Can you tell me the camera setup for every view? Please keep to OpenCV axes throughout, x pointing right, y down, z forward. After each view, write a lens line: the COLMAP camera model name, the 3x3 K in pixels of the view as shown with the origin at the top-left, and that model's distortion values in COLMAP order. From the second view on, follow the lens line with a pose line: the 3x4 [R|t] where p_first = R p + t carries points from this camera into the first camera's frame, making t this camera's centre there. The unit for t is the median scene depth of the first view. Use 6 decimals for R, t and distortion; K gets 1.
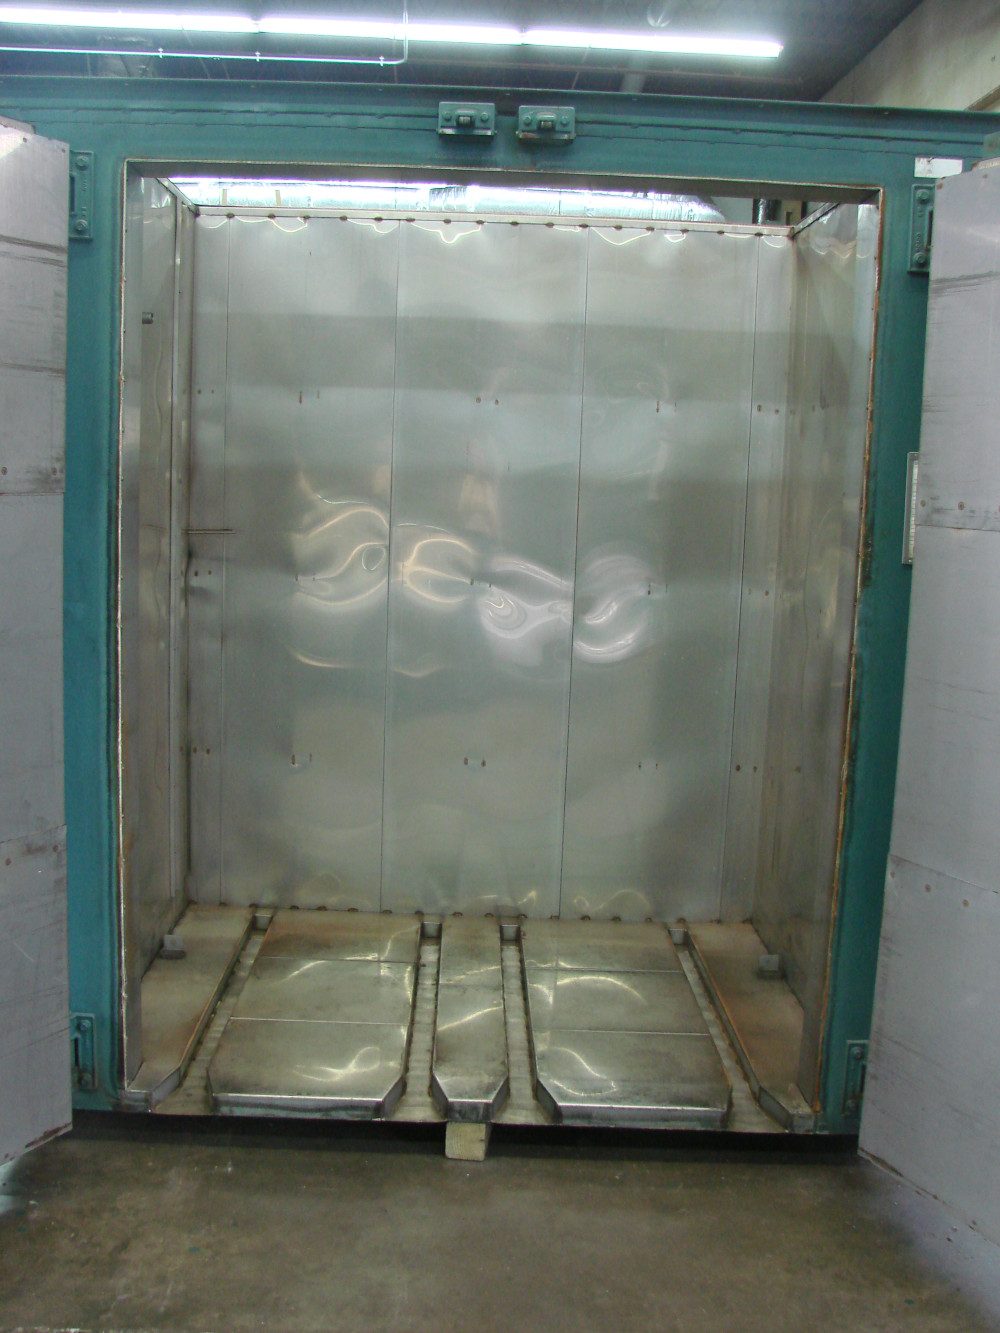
lens RADIAL K [[1421.2, 0, 472.8], [0, 1421.2, 664.7], [0, 0, 1]] dist [-0.231667, 0.291356]
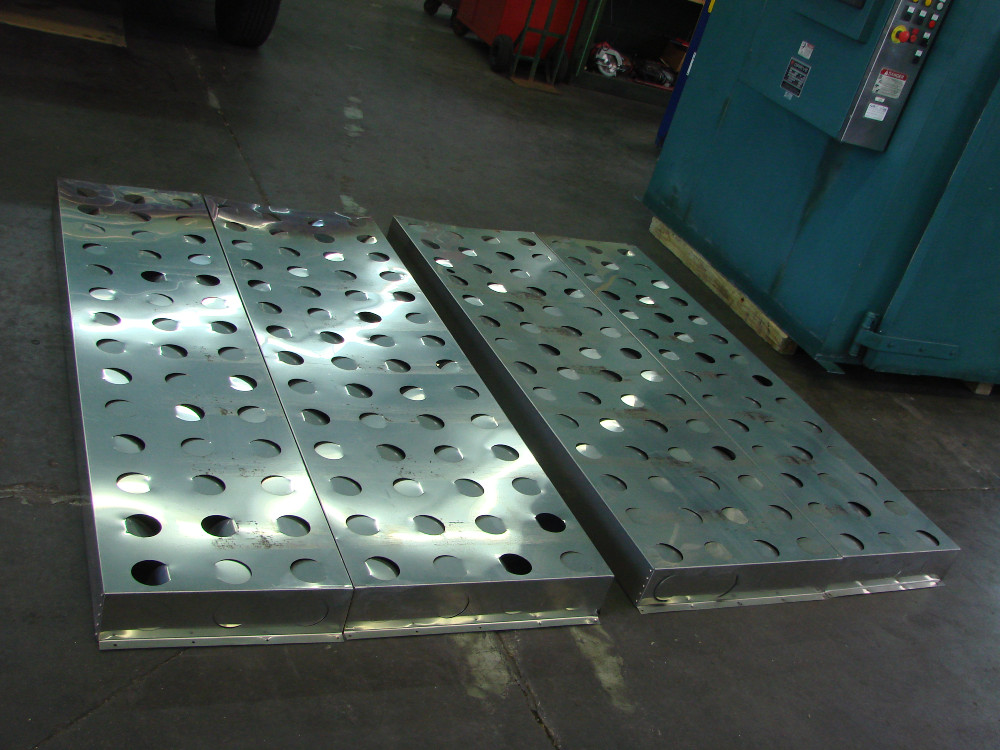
lens RADIAL K [[1066.2, 0, 500.0], [0, 1066.2, 375.0], [0, 0, 1]] dist [-0.231667, 0.291356]
pose [[0.915549, 0.045134, 0.399665, -1.359826], [-0.201443, 0.911526, 0.358525, -0.062239], [-0.348124, -0.408757, 0.843639, 0.016539]]
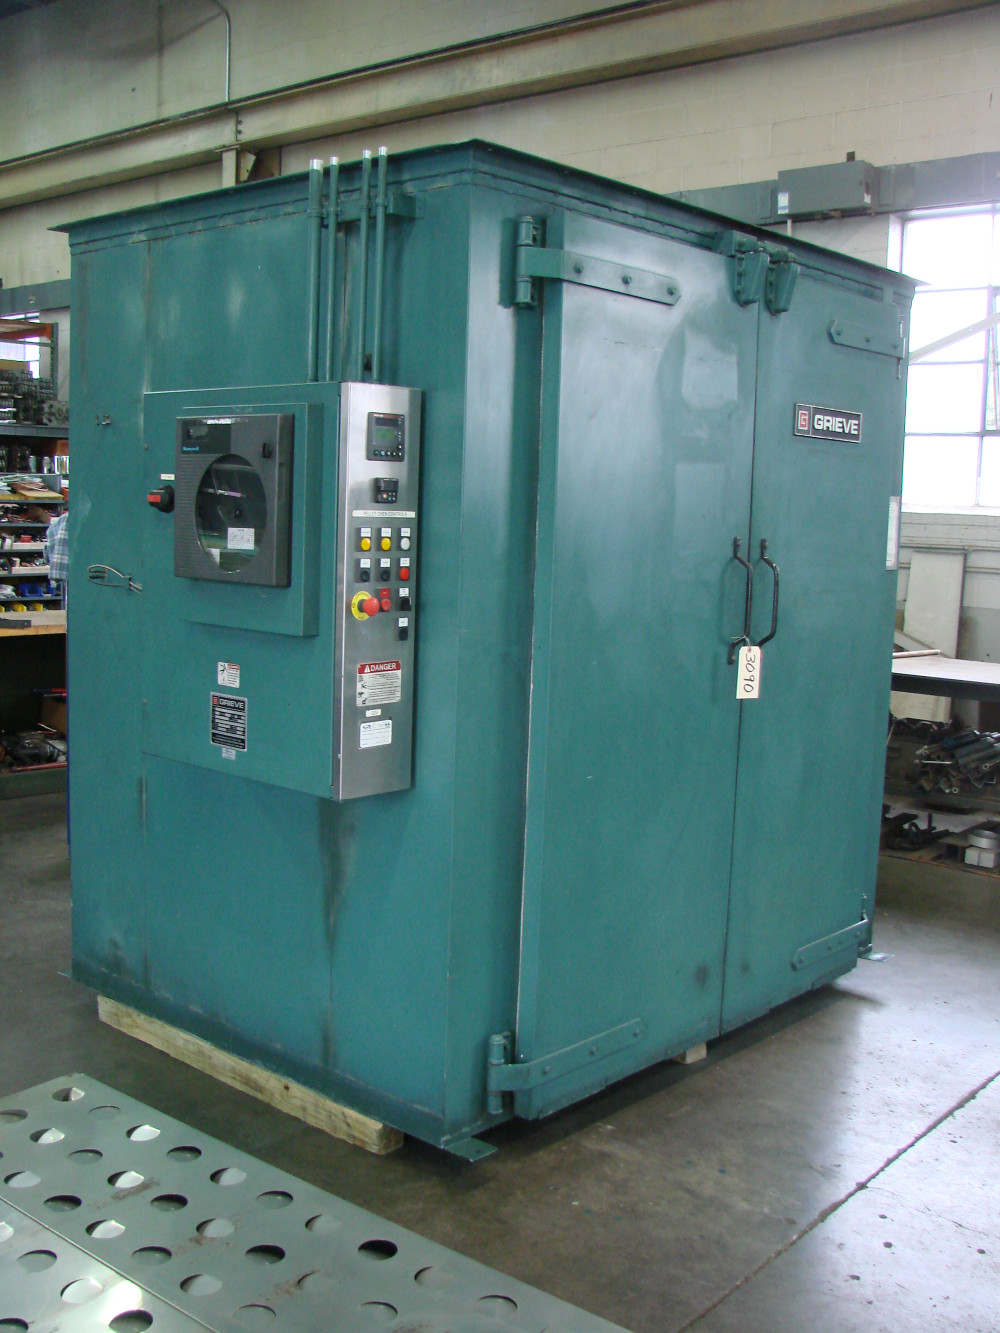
lens RADIAL K [[1421.2, 0, 472.8], [0, 1421.2, 664.7], [0, 0, 1]] dist [-0.231667, 0.291356]
pose [[0.685110, -0.101155, 0.721382, -1.133510], [0.089438, 0.994500, 0.054511, -0.098306], [-0.722928, 0.027173, 0.690389, 0.294381]]
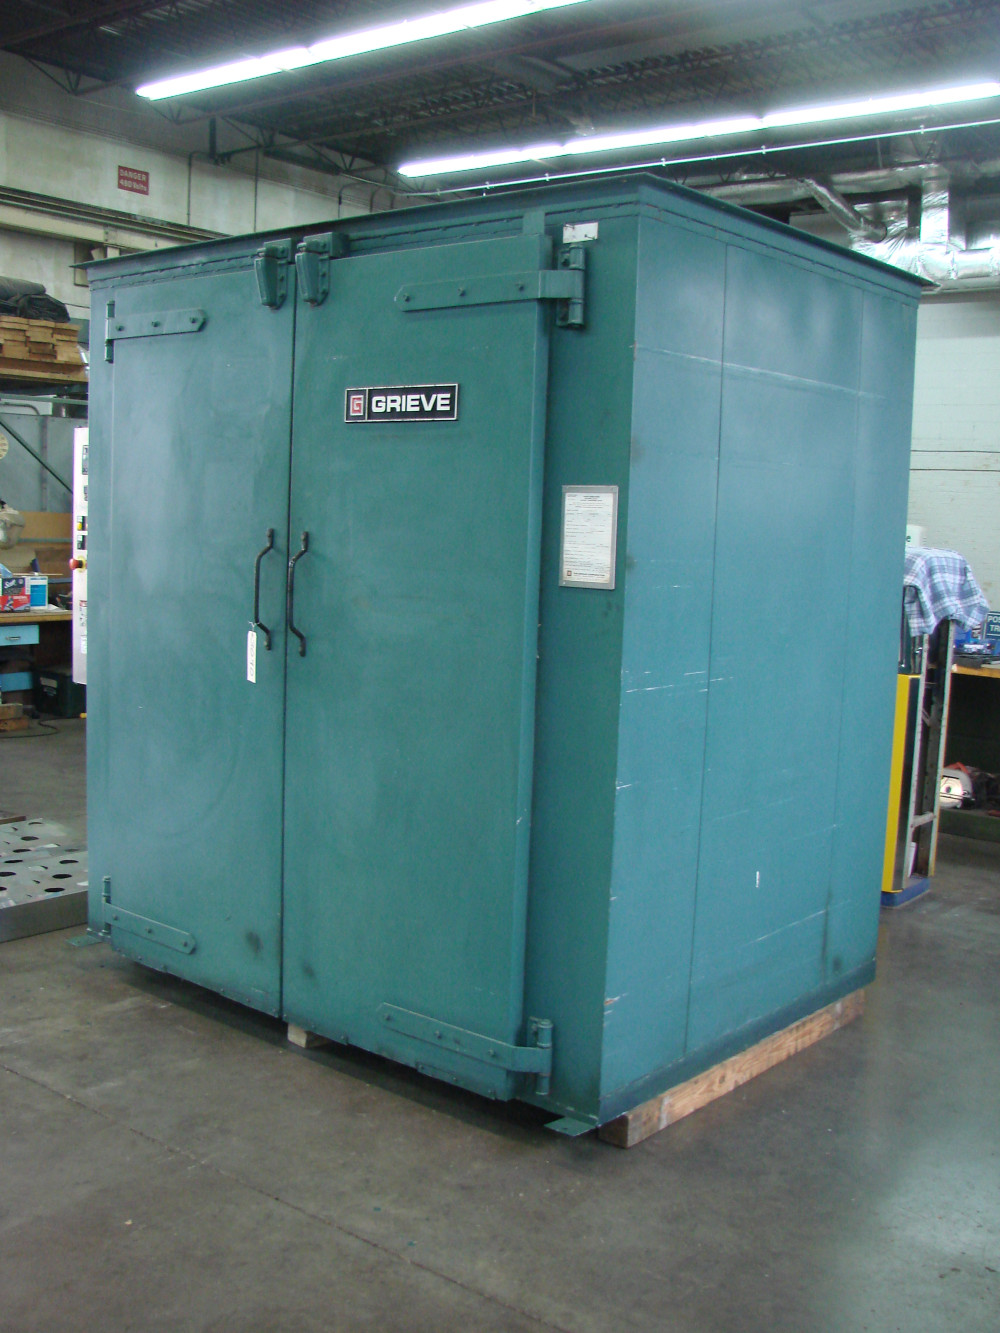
lens RADIAL K [[1421.2, 0, 472.8], [0, 1421.2, 664.7], [0, 0, 1]] dist [-0.231667, 0.291356]
pose [[0.761140, 0.061068, -0.645707, 1.029790], [-0.092165, 0.995638, -0.014479, 0.010964], [0.642006, 0.070533, 0.763448, 0.103952]]
